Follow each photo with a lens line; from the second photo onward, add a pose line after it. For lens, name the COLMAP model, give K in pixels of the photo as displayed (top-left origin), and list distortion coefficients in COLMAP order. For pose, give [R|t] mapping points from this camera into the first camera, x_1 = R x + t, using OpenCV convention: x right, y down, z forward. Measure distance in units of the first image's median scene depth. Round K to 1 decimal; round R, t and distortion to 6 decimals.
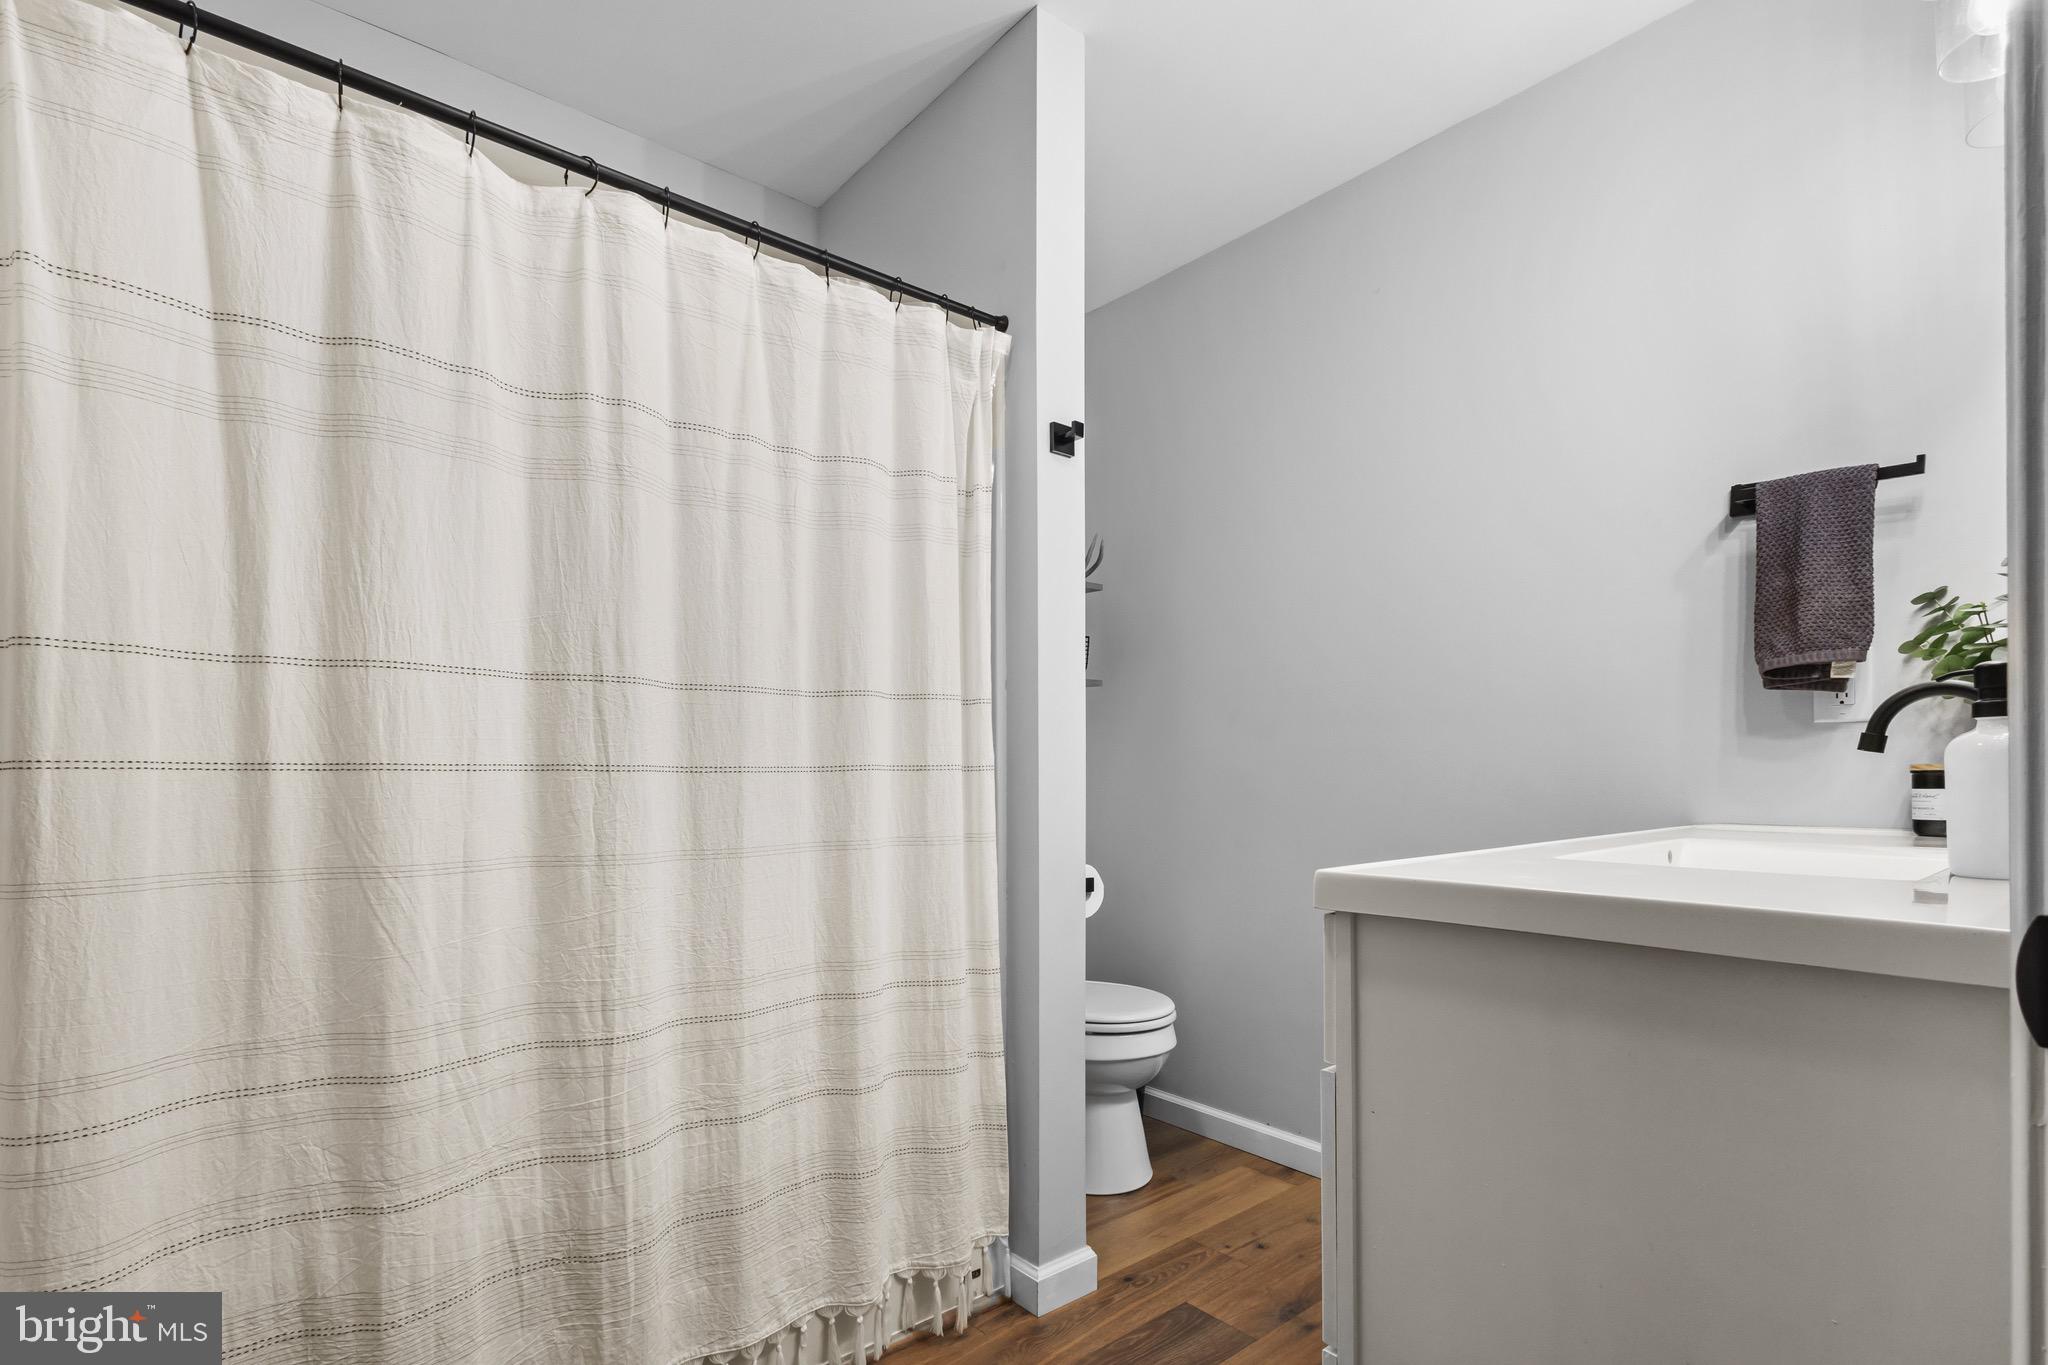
lens RADIAL K [[947.5, 0, 1012.4], [0, 947.5, 770.5], [0, 0, 1]] dist [-0.001998, -0.000302]
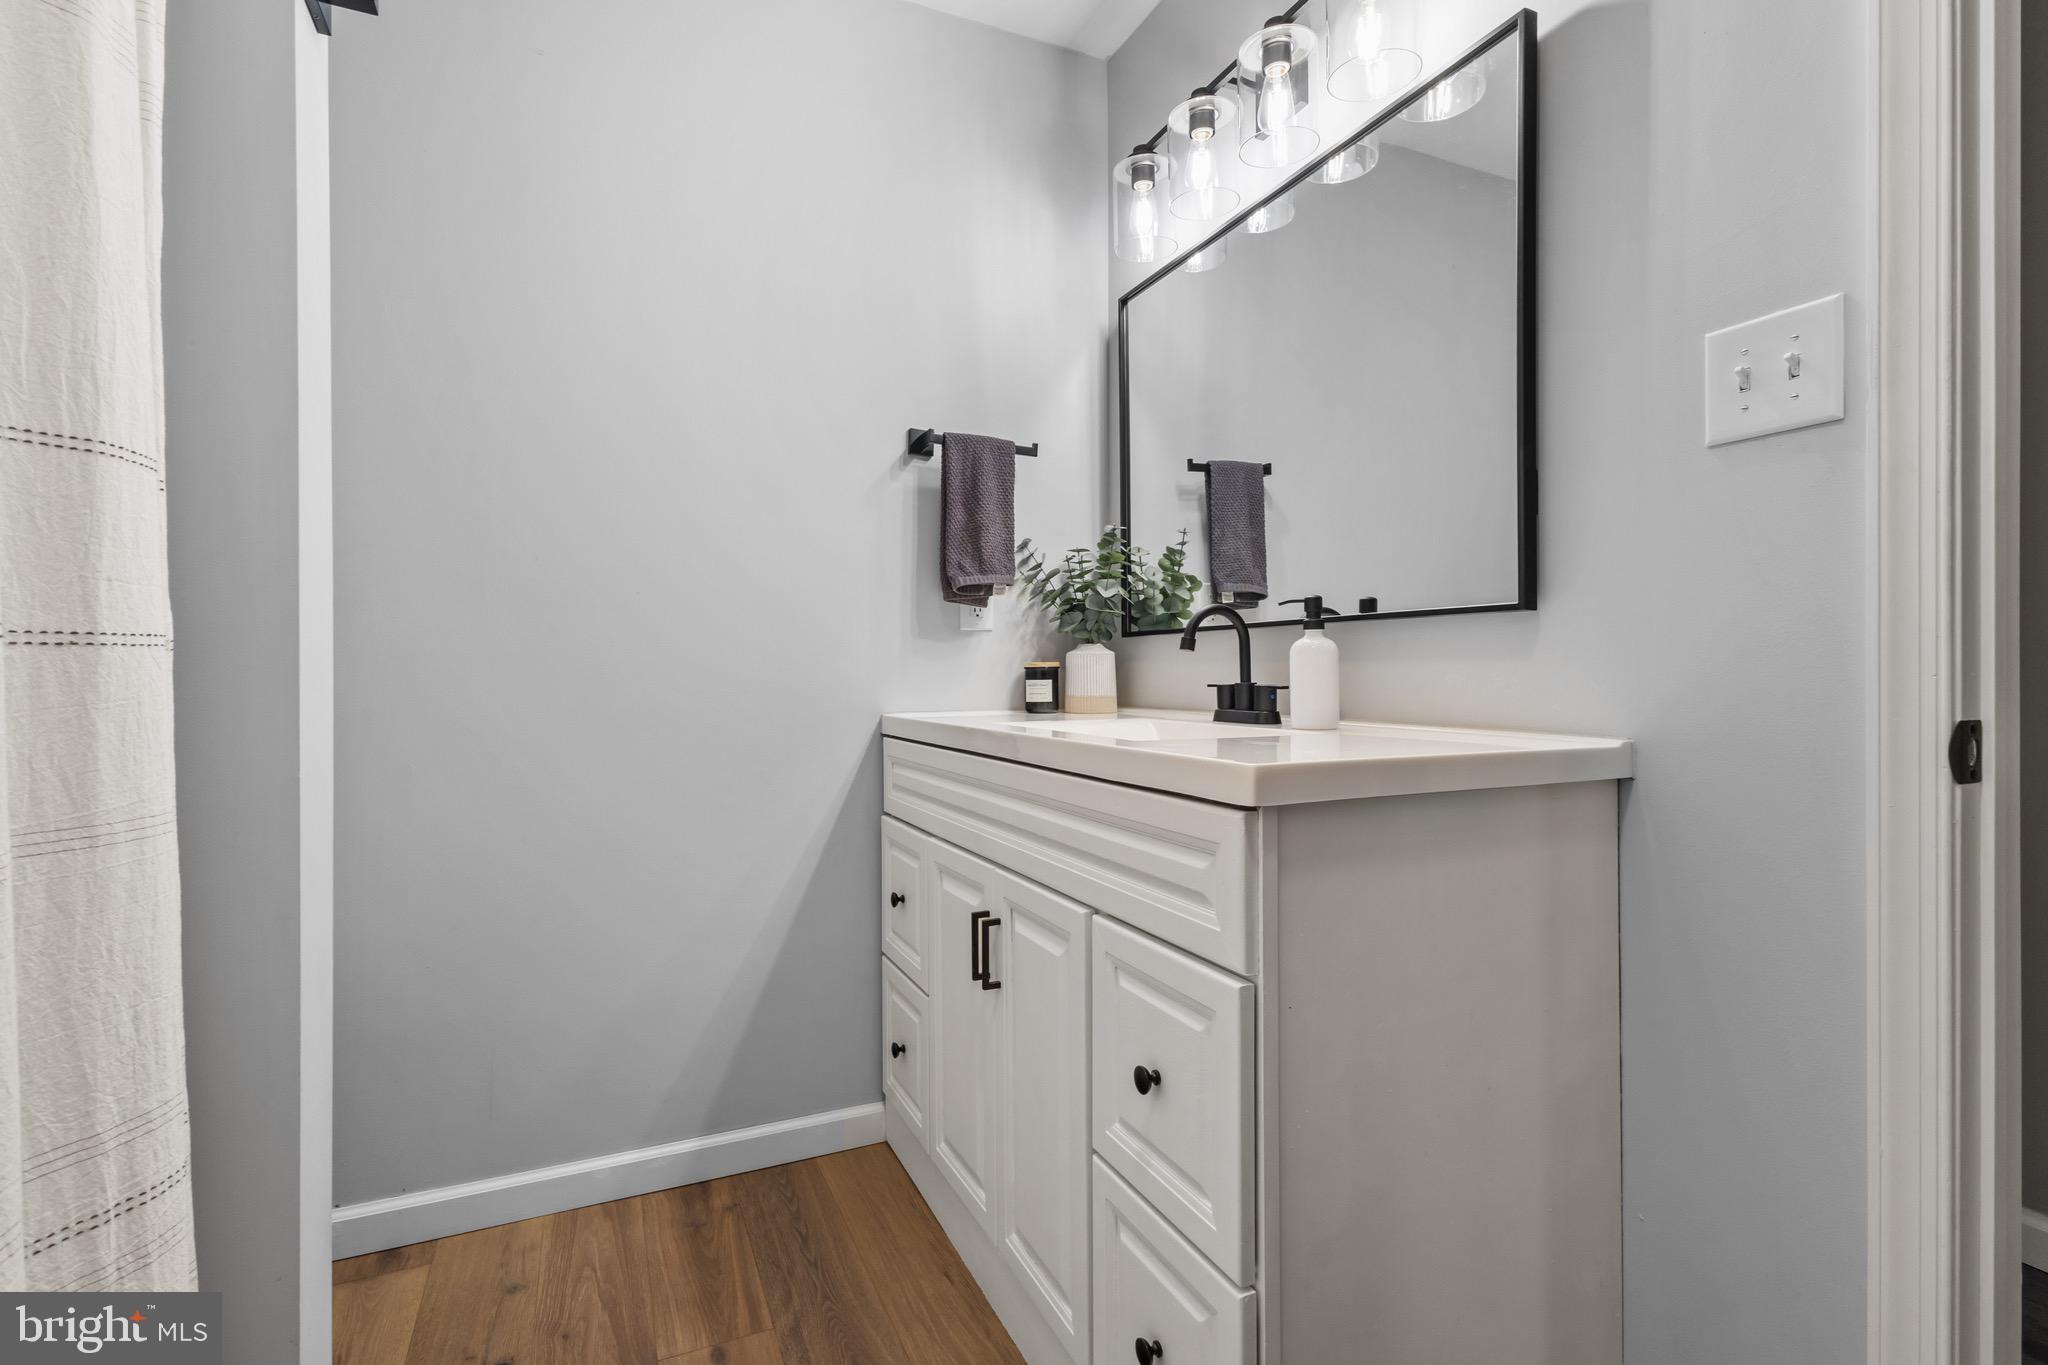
lens RADIAL K [[947.5, 0, 1021.0], [0, 947.5, 680.4], [0, 0, 1]] dist [-0.001998, -0.000302]
pose [[0.262217, -0.004397, 0.964999, -0.364188], [0.001130, 0.999990, 0.004249, 0.012380], [-0.965008, -0.000024, 0.262219, 0.570842]]
